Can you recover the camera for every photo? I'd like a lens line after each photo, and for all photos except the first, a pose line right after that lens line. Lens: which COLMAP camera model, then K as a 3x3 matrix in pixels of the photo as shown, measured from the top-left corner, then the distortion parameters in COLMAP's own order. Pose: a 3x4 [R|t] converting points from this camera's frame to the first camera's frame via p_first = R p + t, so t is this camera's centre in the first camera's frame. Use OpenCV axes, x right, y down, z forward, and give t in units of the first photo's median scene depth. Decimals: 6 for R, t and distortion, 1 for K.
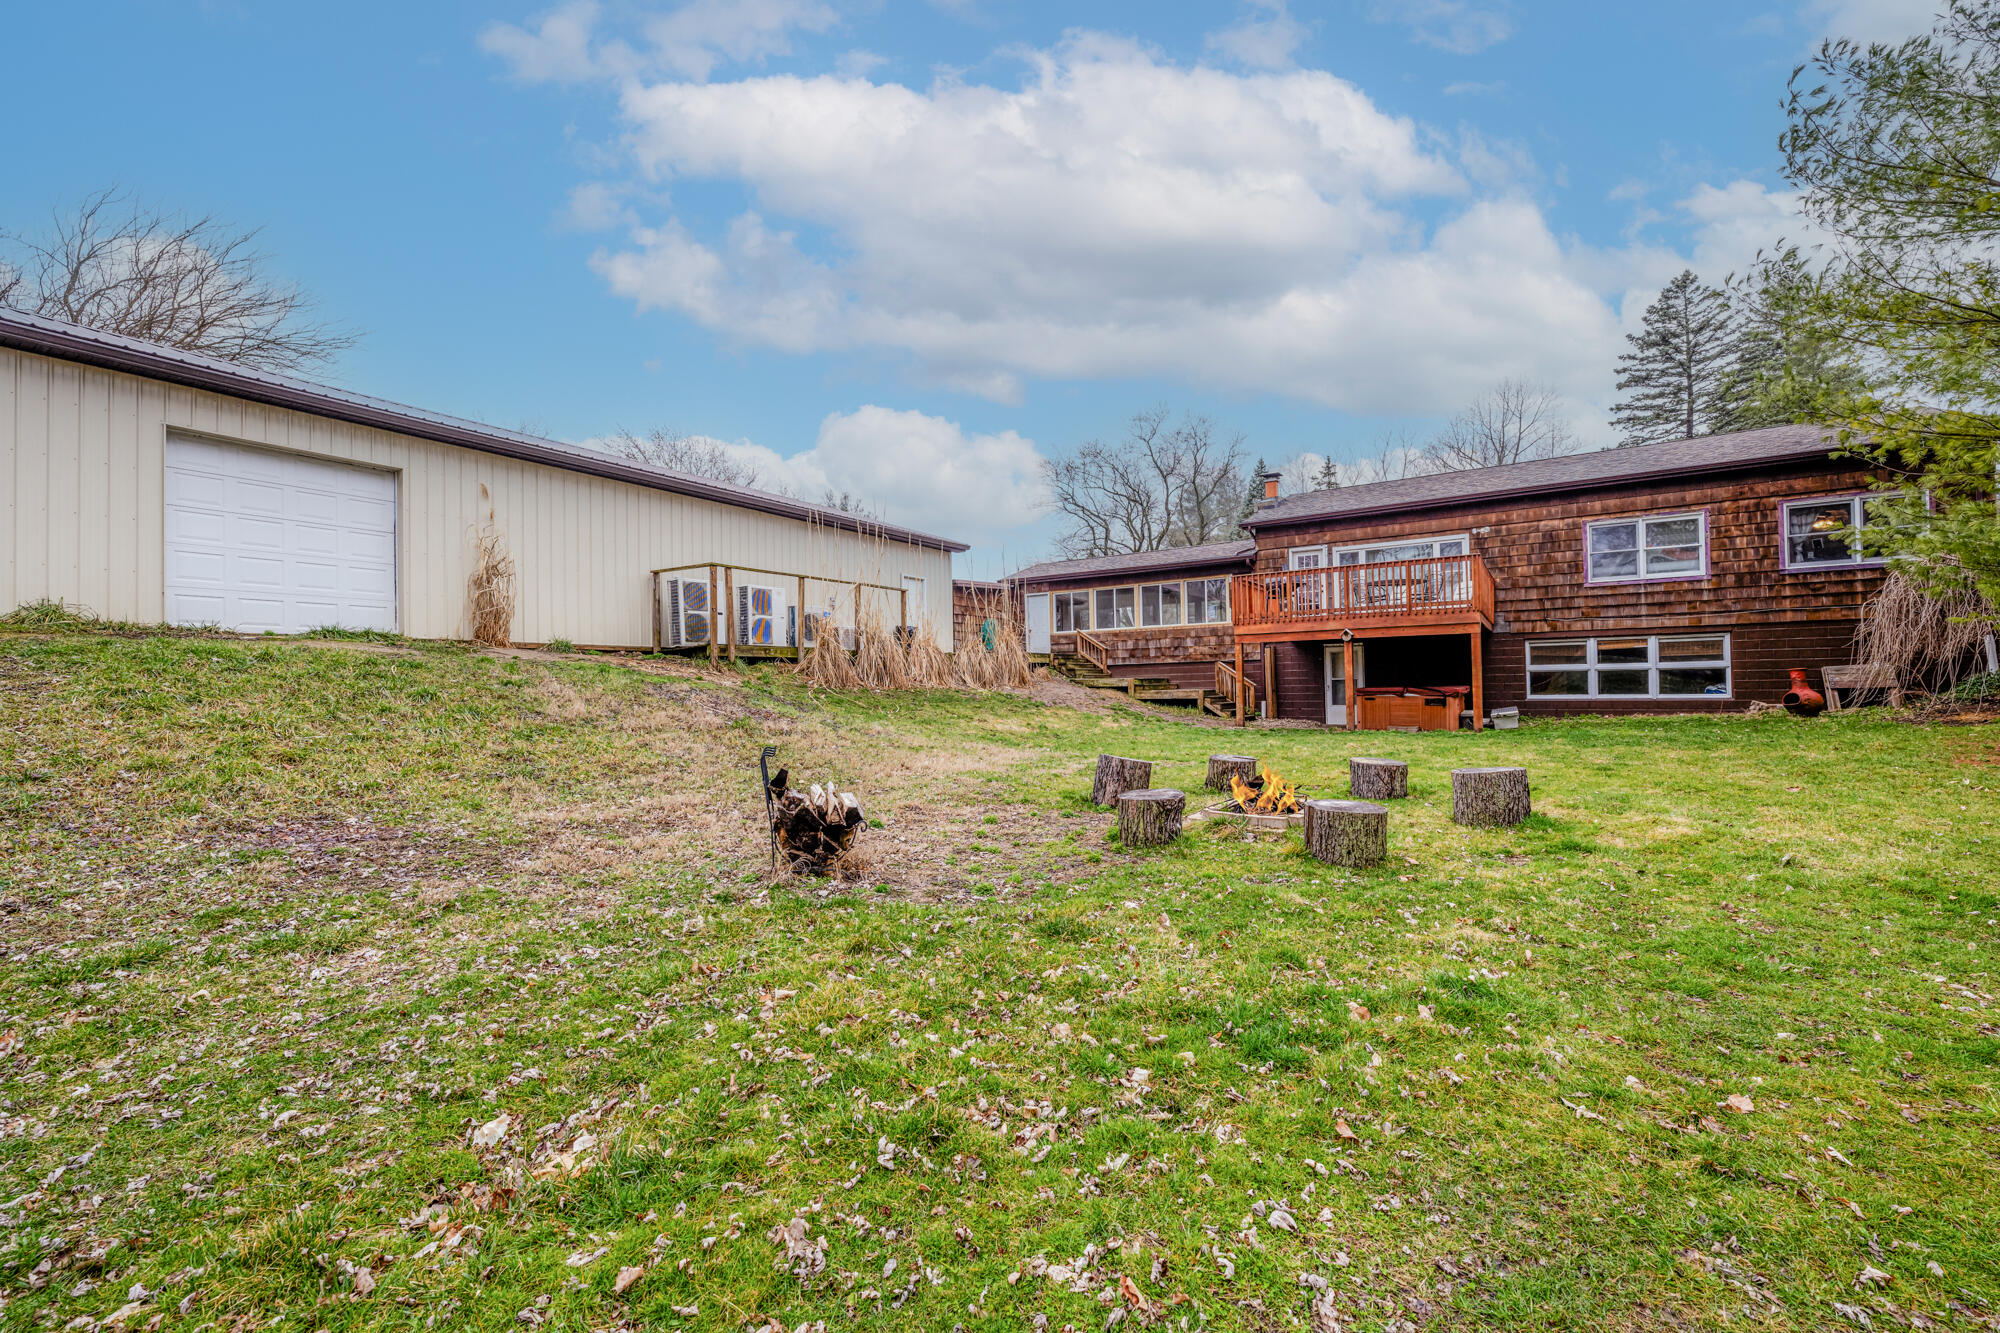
lens RADIAL K [[815.4, 0, 997.3], [0, 815.4, 666.7], [0, 0, 1]] dist [-0.000935, 0.000180]
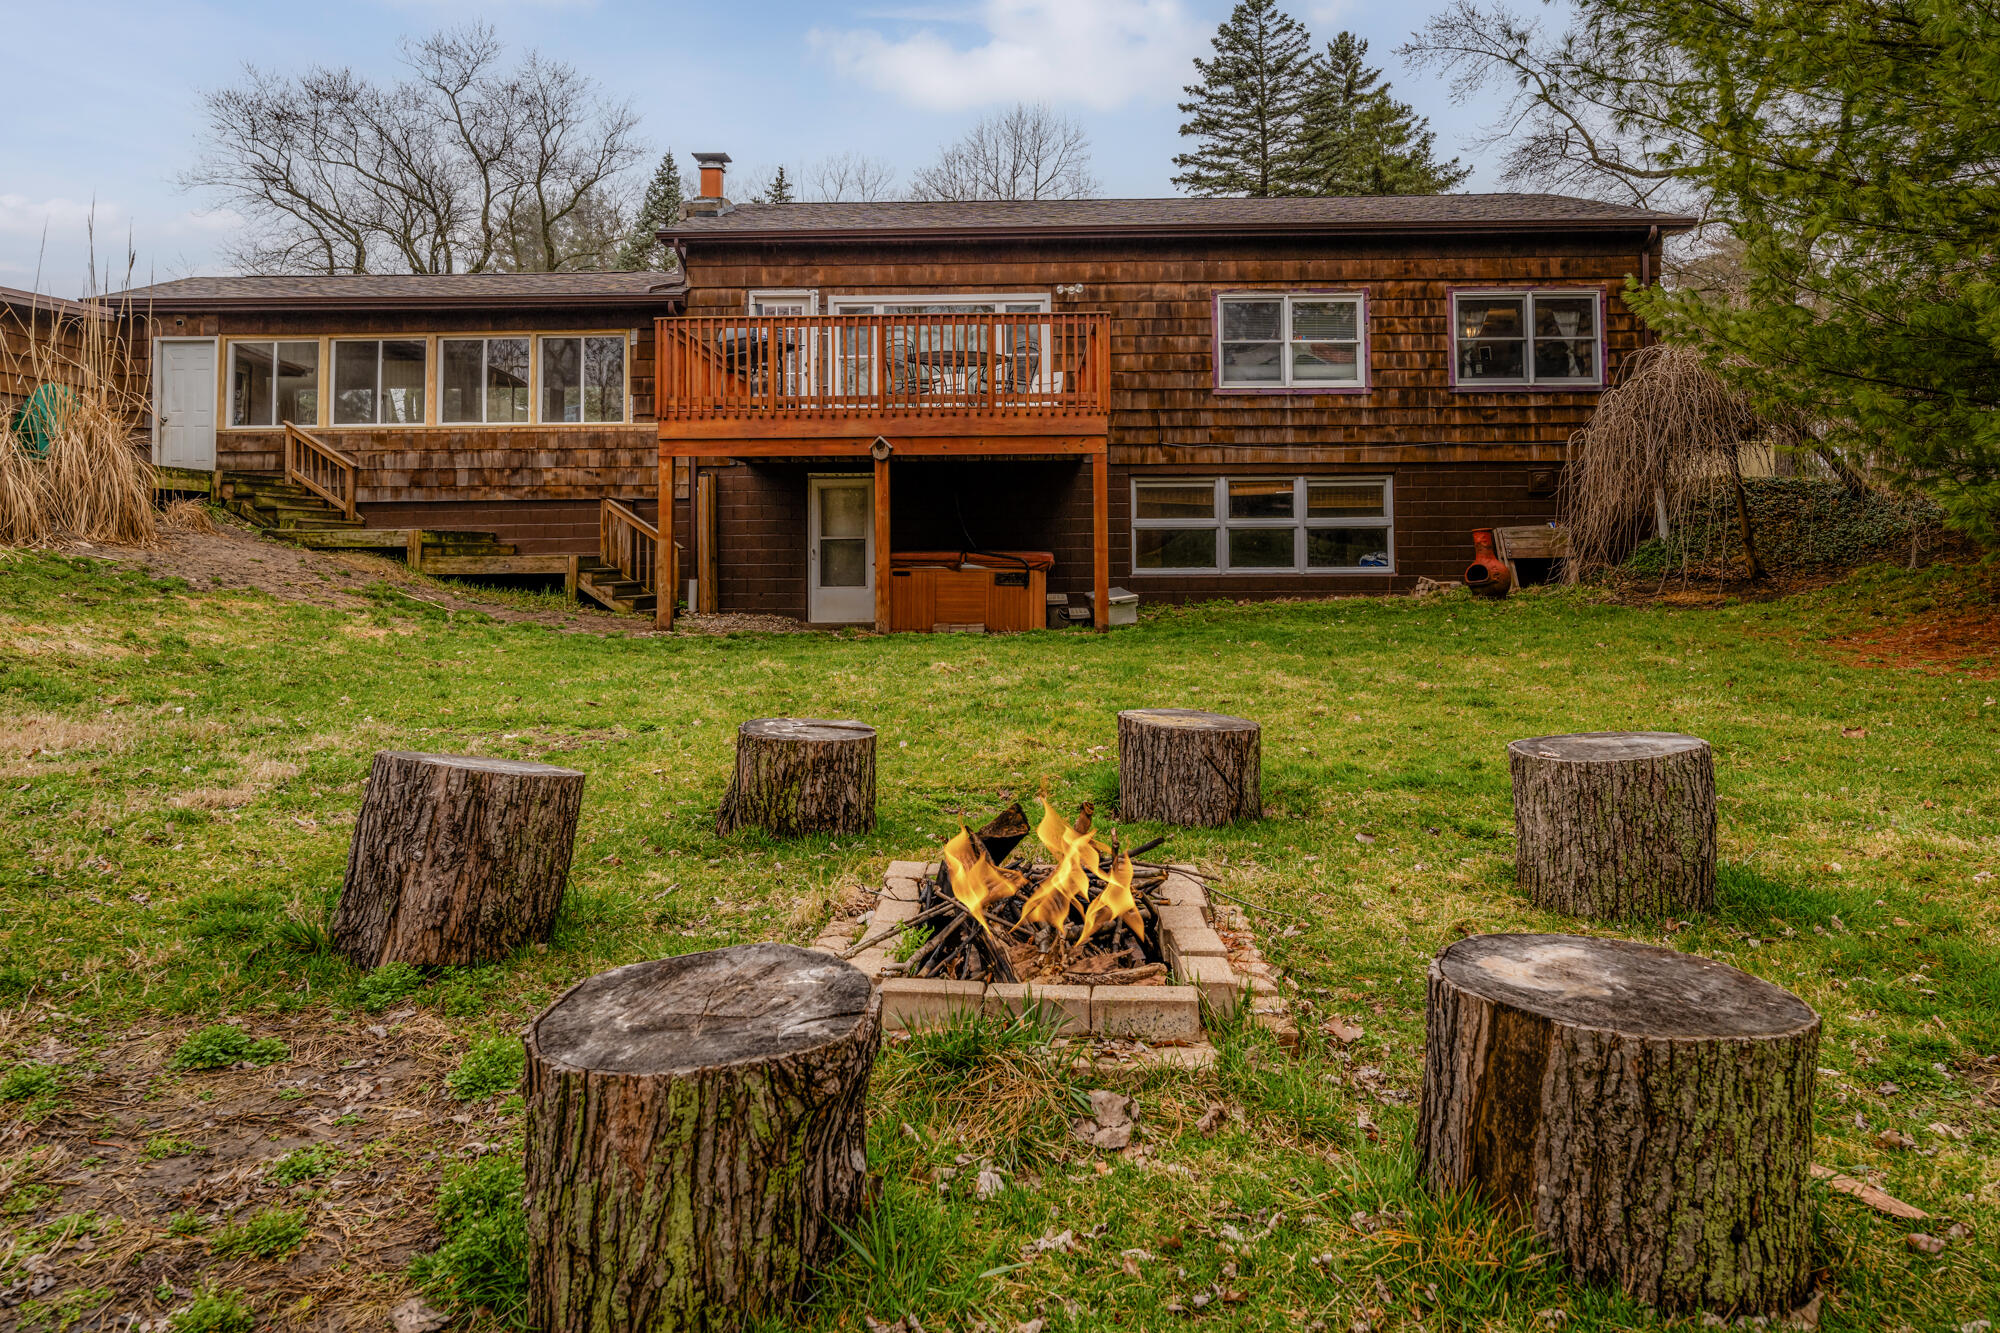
lens RADIAL K [[1269.5, 0, 986.4], [0, 1269.5, 483.1], [0, 0, 1]] dist [-0.005358, 0.001326]
pose [[0.821596, 0.045252, 0.568272, 0.024315], [-0.021847, 0.998612, -0.047934, 0.017097], [-0.569652, 0.026967, 0.821444, 0.257528]]
